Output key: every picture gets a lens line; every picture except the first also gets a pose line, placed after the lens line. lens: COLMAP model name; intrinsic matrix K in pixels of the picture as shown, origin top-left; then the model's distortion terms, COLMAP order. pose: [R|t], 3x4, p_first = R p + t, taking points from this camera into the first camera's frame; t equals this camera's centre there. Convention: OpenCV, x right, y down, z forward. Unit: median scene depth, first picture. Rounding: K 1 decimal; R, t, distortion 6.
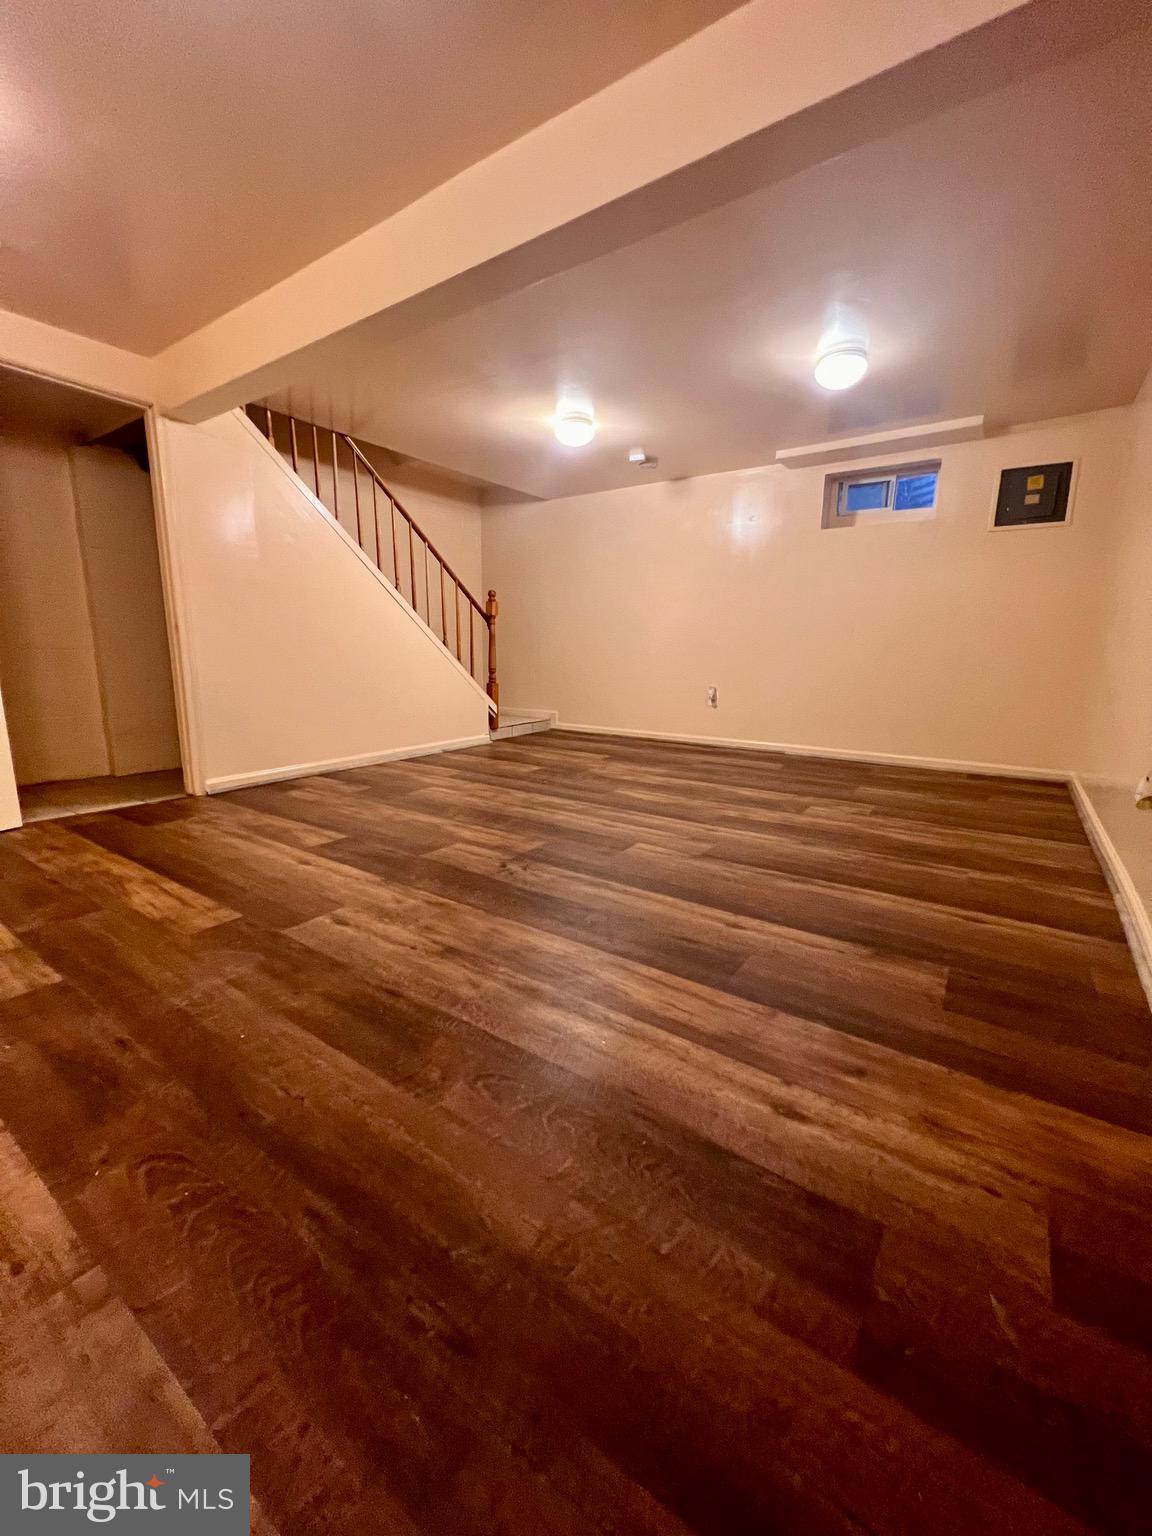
lens RADIAL K [[611.1, 0, 582.3], [0, 611.1, 768.1], [0, 0, 1]] dist [0.000494, -0.000017]
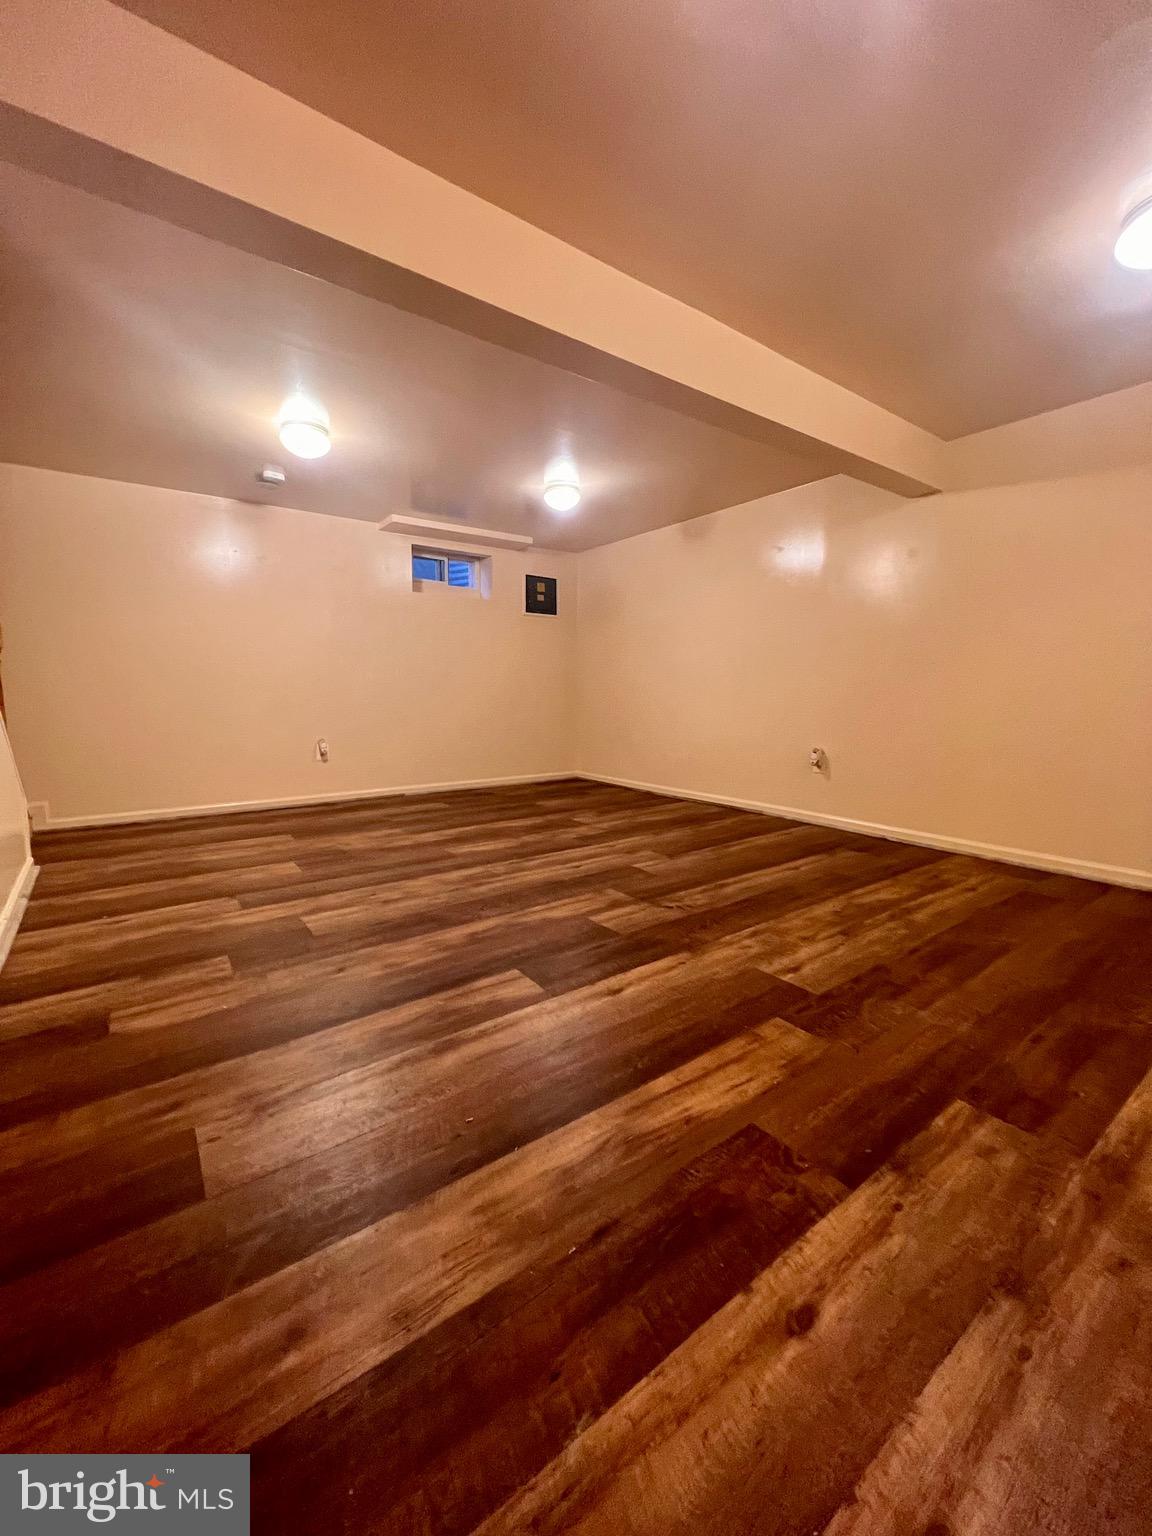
lens RADIAL K [[617.3, 0, 581.1], [0, 617.3, 766.9], [0, 0, 1]] dist [0.000708, 0.000514]
pose [[0.322266, -0.125195, 0.938334, -1.331031], [0.184875, 0.980454, 0.067320, -0.209550], [-0.928421, 0.151780, 0.339112, 0.836888]]
